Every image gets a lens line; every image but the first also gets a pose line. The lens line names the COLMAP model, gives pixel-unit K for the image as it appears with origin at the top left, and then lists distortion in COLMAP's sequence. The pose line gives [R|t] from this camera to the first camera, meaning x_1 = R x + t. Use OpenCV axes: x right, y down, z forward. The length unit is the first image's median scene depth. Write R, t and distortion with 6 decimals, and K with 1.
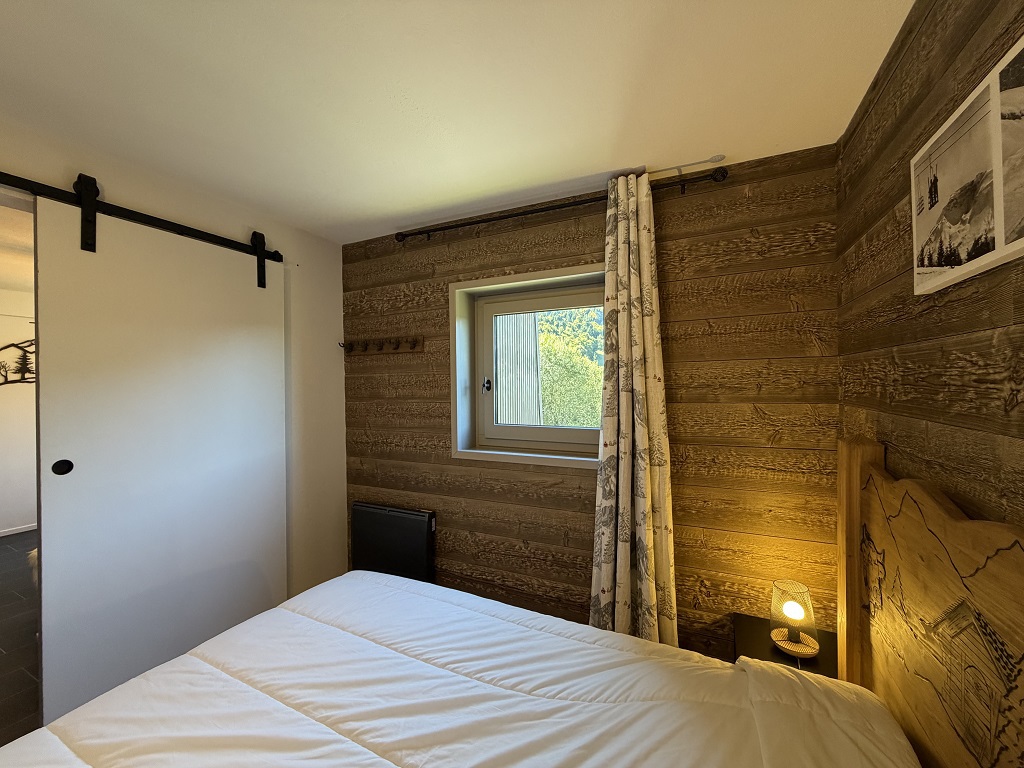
lens RADIAL K [[406.2, 0, 508.1], [0, 406.2, 382.4], [0, 0, 1]] dist [0.003620, -0.000426]
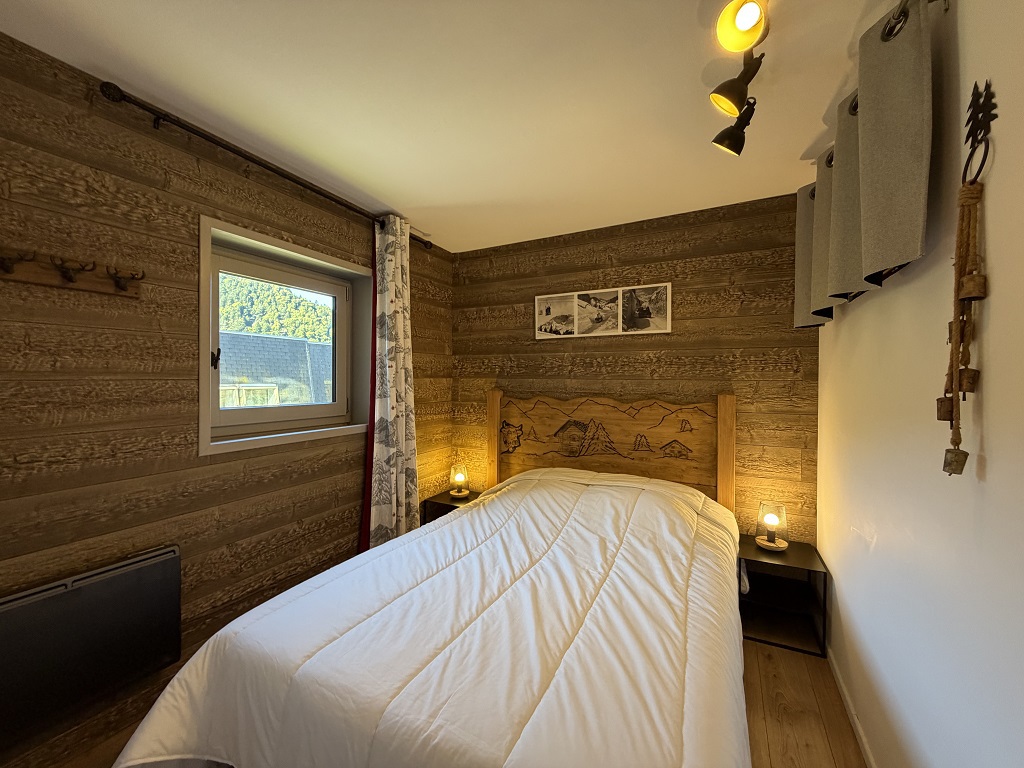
lens RADIAL K [[406.2, 0, 510.7], [0, 406.2, 379.6], [0, 0, 1]] dist [0.003620, -0.000426]
pose [[0.030126, 0.011269, 0.999483, -0.884133], [-0.005797, 0.999922, -0.011099, 0.056641], [-0.999529, -0.005460, 0.030189, 0.447332]]
